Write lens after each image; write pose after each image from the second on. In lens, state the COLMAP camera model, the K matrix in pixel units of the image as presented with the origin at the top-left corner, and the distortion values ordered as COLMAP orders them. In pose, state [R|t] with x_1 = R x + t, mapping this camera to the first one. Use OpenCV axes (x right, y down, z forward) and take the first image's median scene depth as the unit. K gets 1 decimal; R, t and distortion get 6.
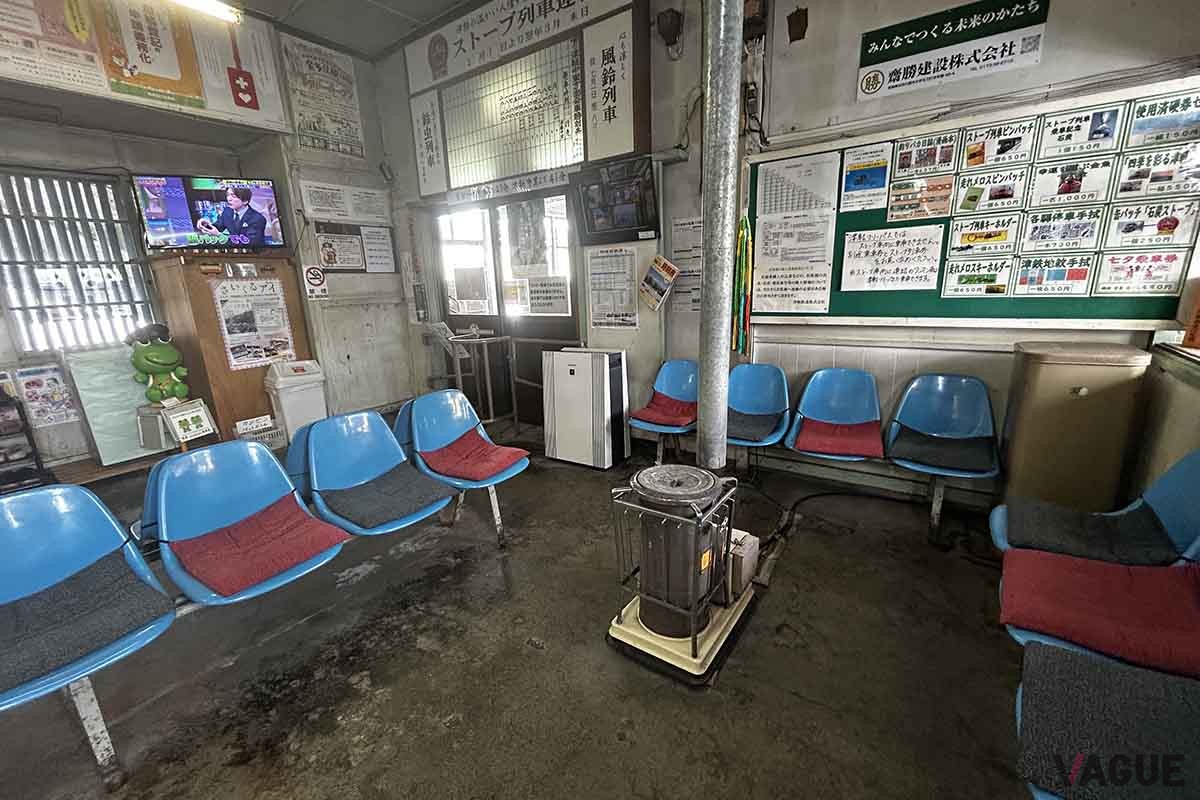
lens RADIAL K [[478.1, 0, 591.5], [0, 478.1, 402.2], [0, 0, 1]] dist [-0.001298, -0.000112]
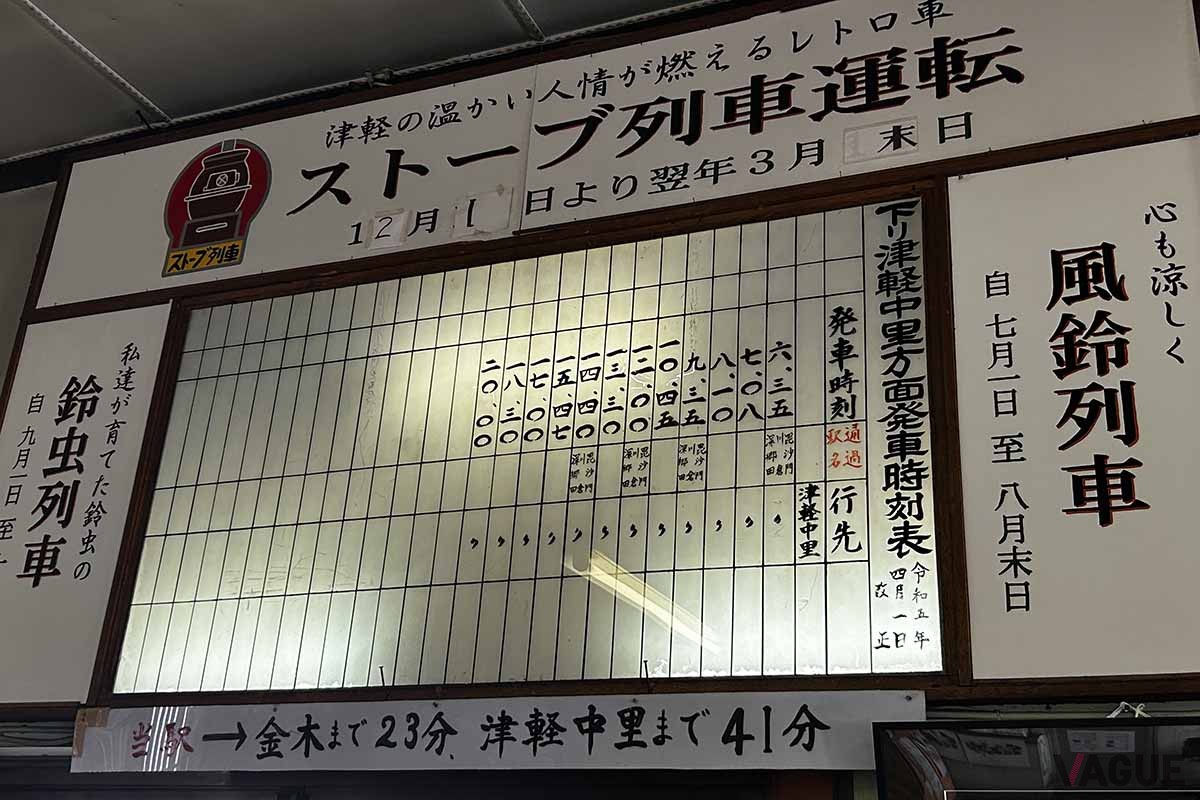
lens RADIAL K [[1357.3, 0, 600.0], [0, 1357.3, 400.0], [0, 0, 1]] dist [0.009782, 0.005945]
pose [[0.970038, 0.181498, 0.161510, -0.259012], [-0.041851, 0.779666, -0.624795, -0.240543], [-0.239323, 0.599316, 0.763901, 0.545145]]
